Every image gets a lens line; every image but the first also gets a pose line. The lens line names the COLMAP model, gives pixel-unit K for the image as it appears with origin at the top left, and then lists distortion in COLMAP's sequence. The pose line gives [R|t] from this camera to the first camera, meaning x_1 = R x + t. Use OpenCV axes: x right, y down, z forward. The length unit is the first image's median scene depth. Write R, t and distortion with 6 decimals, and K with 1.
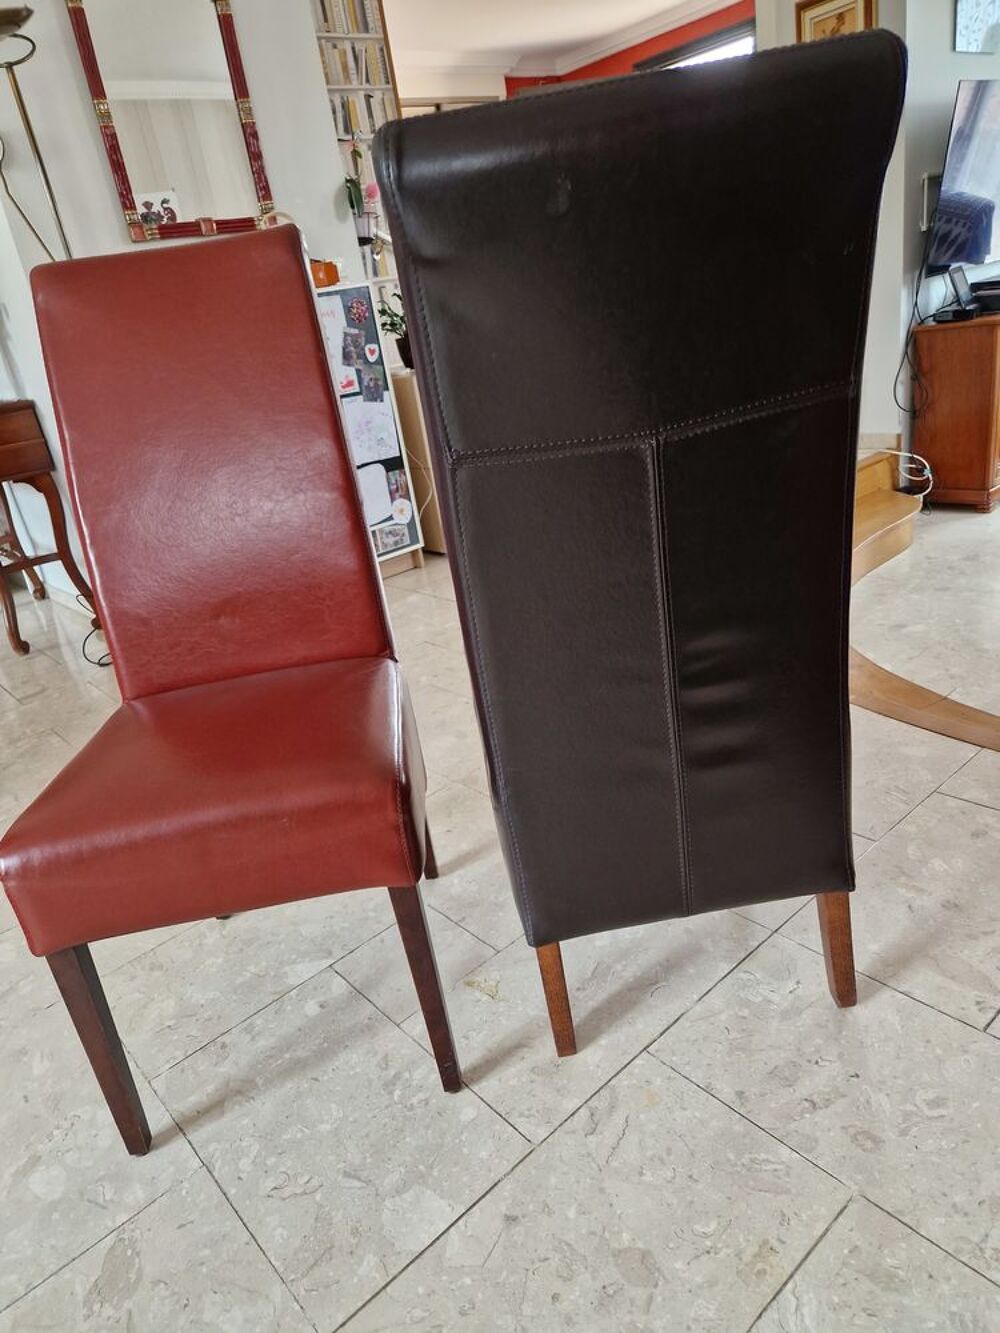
lens RADIAL K [[895.1, 0, 510.5], [0, 895.1, 671.9], [0, 0, 1]] dist [0.051727, -0.041238]
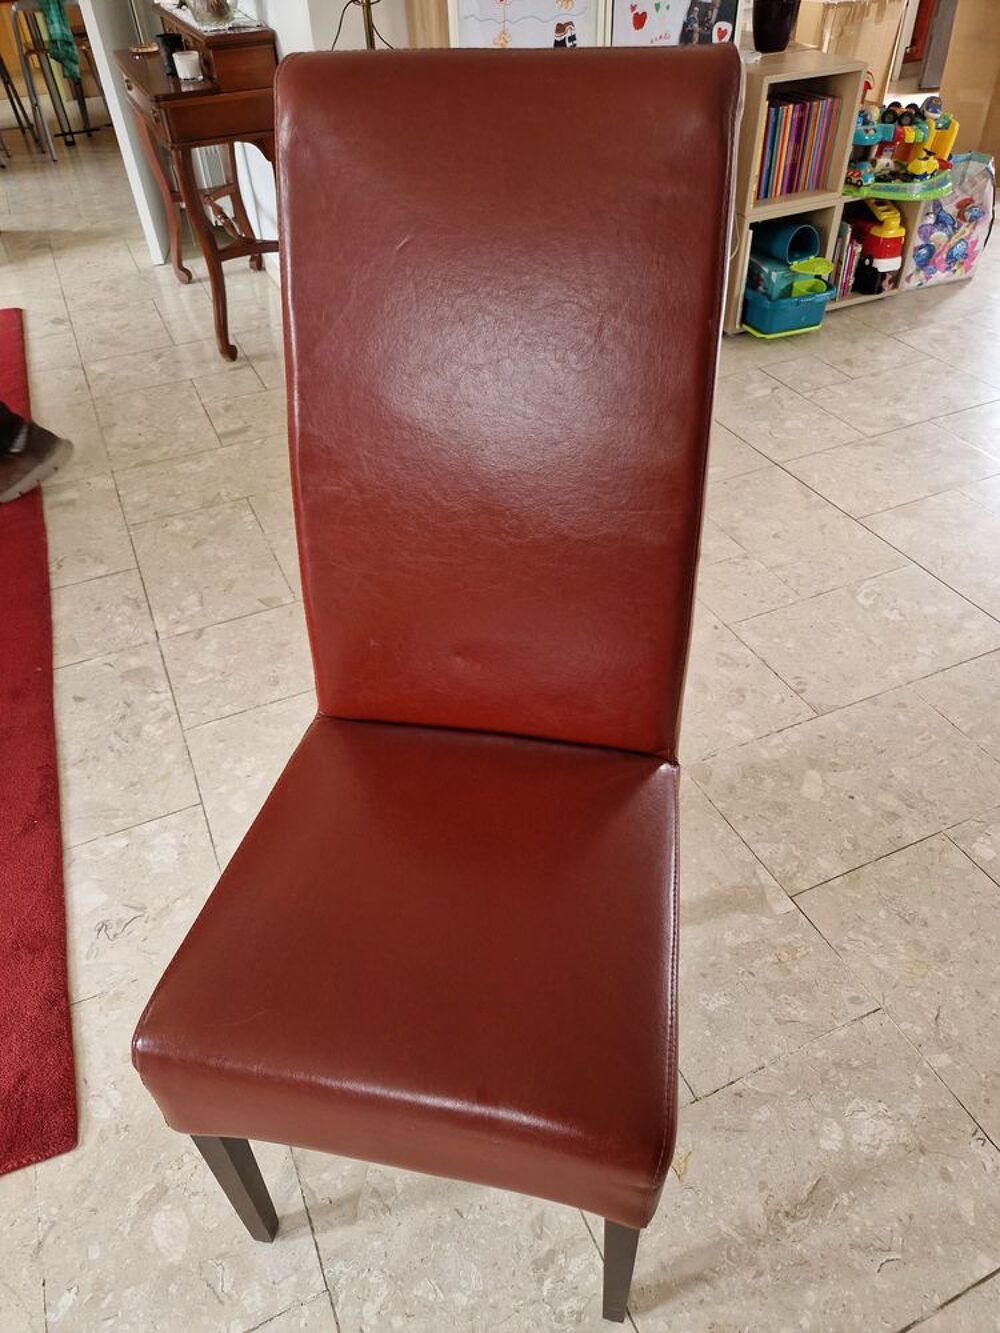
lens RADIAL K [[895.1, 0, 492.8], [0, 895.1, 674.5], [0, 0, 1]] dist [0.051727, -0.041238]
pose [[0.947146, 0.291334, -0.134309, -0.222198], [-0.223780, 0.899987, 0.374092, -0.353617], [0.229862, -0.324264, 0.917614, 0.380563]]
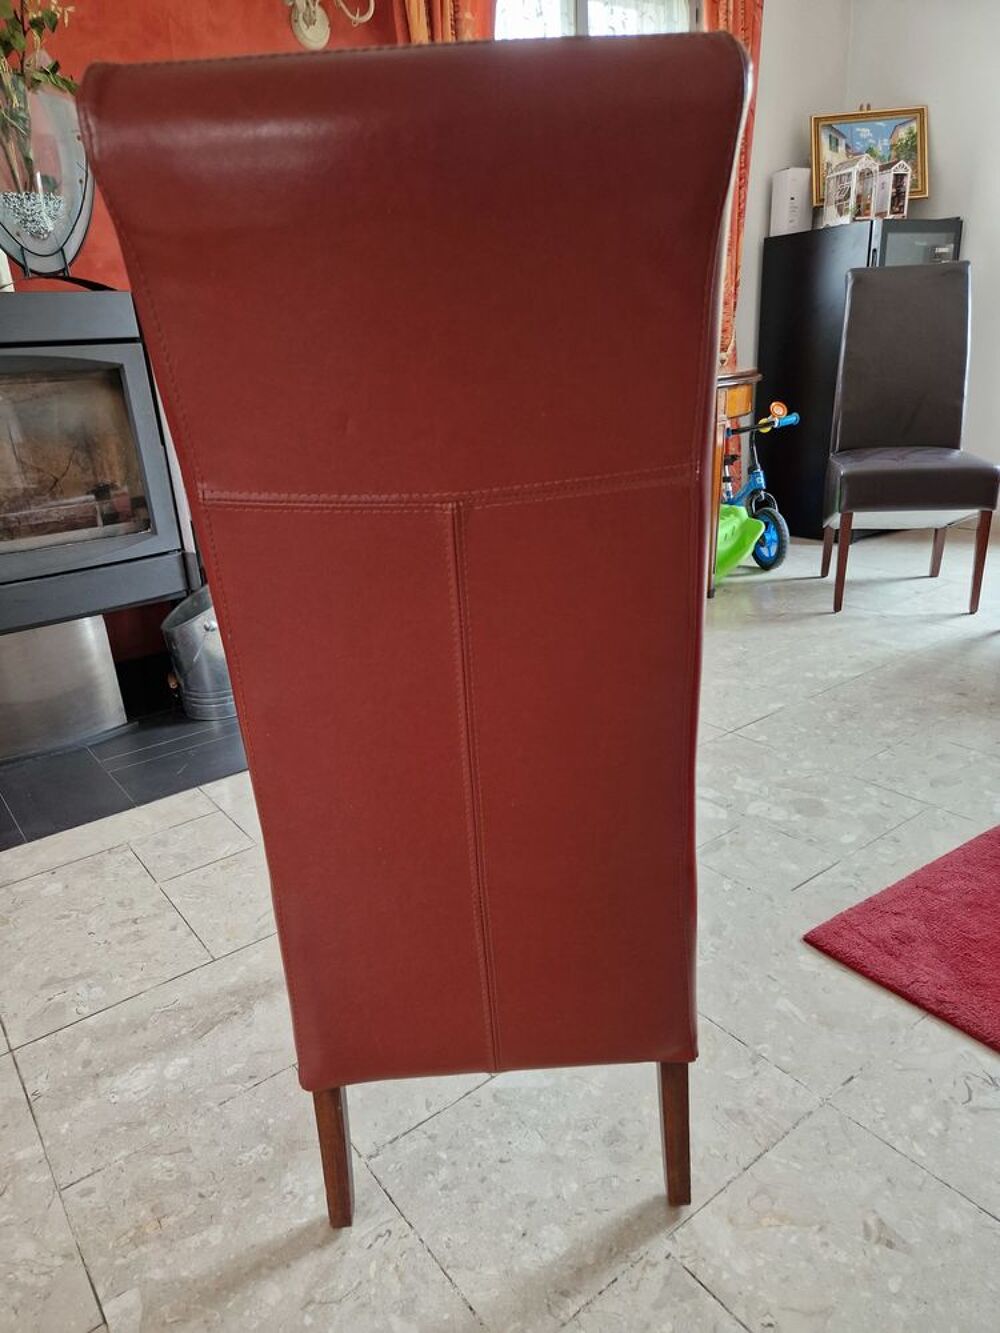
lens RADIAL K [[895.1, 0, 490.9], [0, 895.1, 671.7], [0, 0, 1]] dist [0.051727, -0.041238]
pose [[-0.972744, 0.176617, 0.150253, -0.462377], [0.231697, 0.714389, 0.660277, -0.575439], [0.009277, 0.677093, -0.735839, 1.612692]]
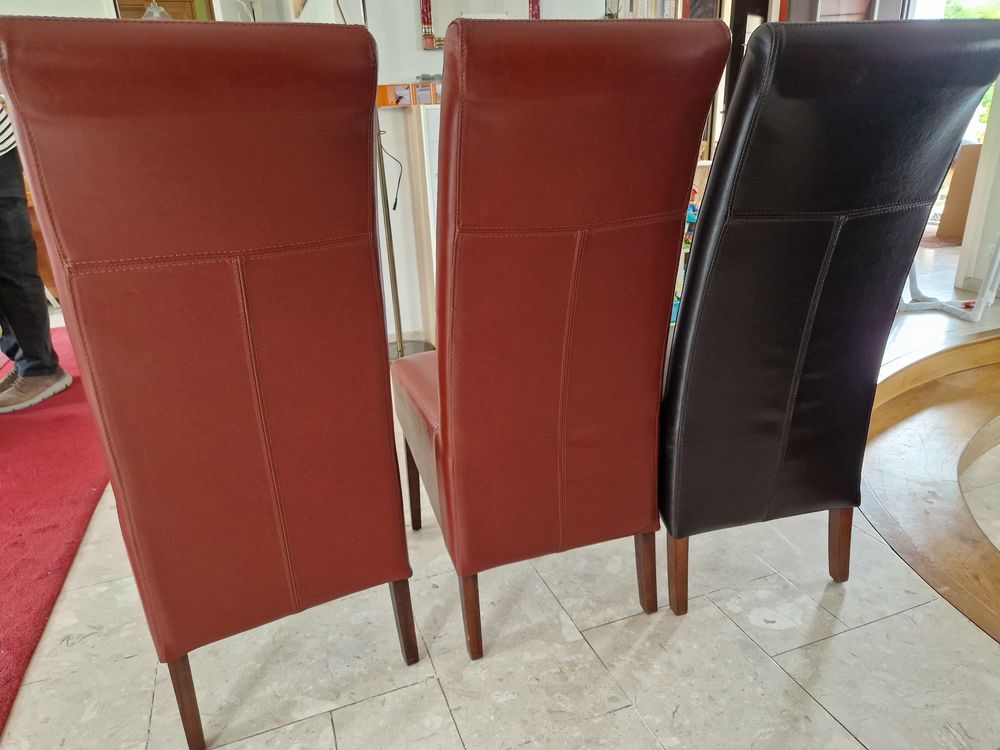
lens RADIAL K [[671.5, 0, 497.1], [0, 671.5, 372.2], [0, 0, 1]] dist [0.051727, -0.041238]
pose [[0.929528, 0.232862, -0.285924, 0.153854], [-0.238060, 0.971102, 0.016962, -0.162854], [0.281611, 0.052300, 0.958102, 0.285960]]
